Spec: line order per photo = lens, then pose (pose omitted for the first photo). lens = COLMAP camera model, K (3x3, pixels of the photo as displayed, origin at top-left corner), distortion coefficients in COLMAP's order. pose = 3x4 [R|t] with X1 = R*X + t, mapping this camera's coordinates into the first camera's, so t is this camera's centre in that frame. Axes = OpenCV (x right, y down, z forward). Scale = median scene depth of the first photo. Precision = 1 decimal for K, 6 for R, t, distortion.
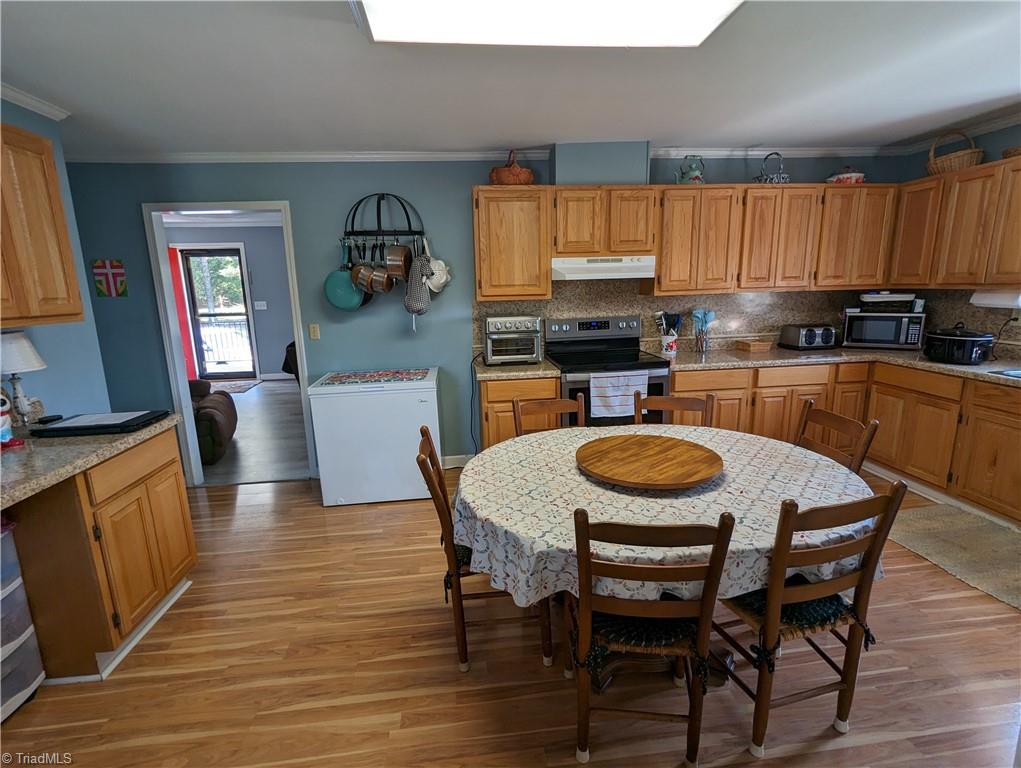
lens RADIAL K [[484.5, 0, 508.5], [0, 484.5, 384.7], [0, 0, 1]] dist [-0.005106, -0.000384]
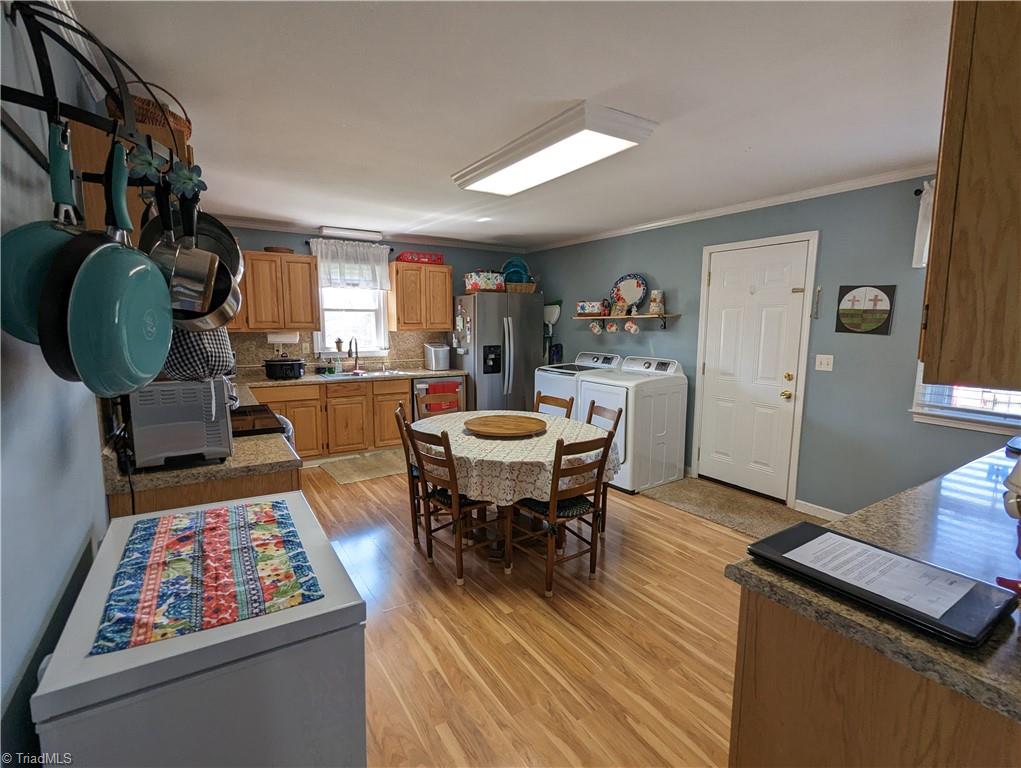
lens RADIAL K [[484.5, 0, 507.9], [0, 484.5, 384.1], [0, 0, 1]] dist [-0.005106, -0.000384]
pose [[-0.441083, -0.088701, 0.893072, -1.060475], [0.186041, 0.964452, 0.187675, -0.264132], [-0.877972, 0.248928, -0.408901, 1.433414]]
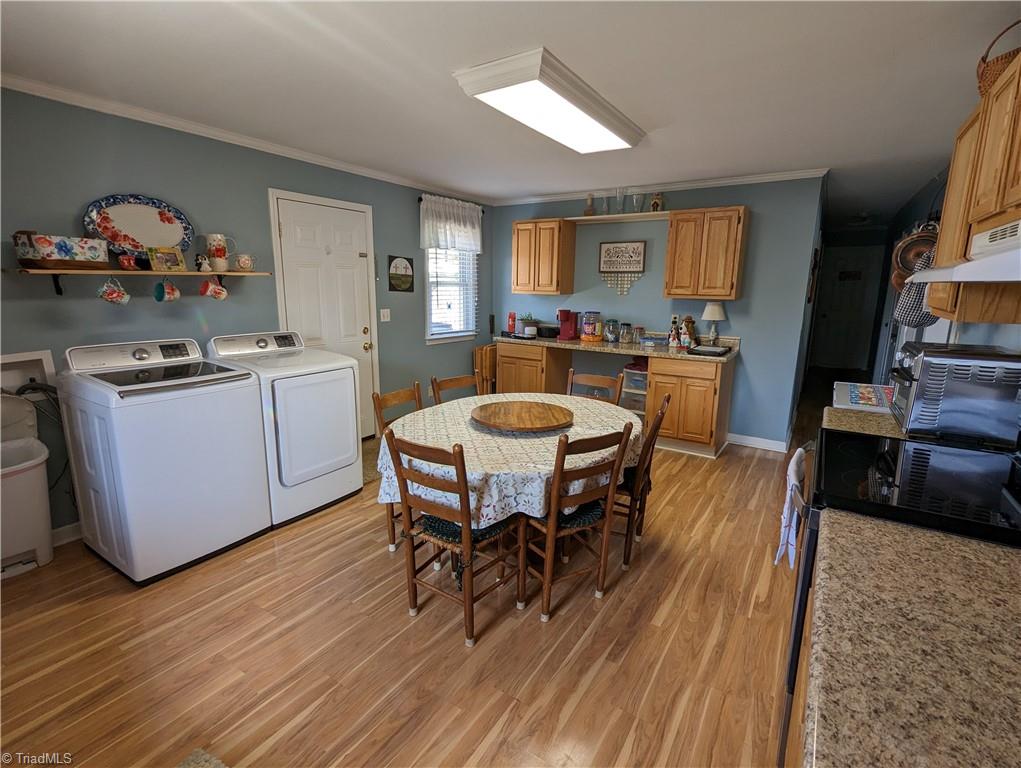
lens RADIAL K [[484.5, 0, 508.5], [0, 484.5, 384.0], [0, 0, 1]] dist [-0.005106, -0.000384]
pose [[-0.632382, 0.174949, -0.754643, 1.156466], [-0.146606, 0.929531, 0.338347, -0.336832], [0.760657, 0.324600, -0.562170, 1.489433]]
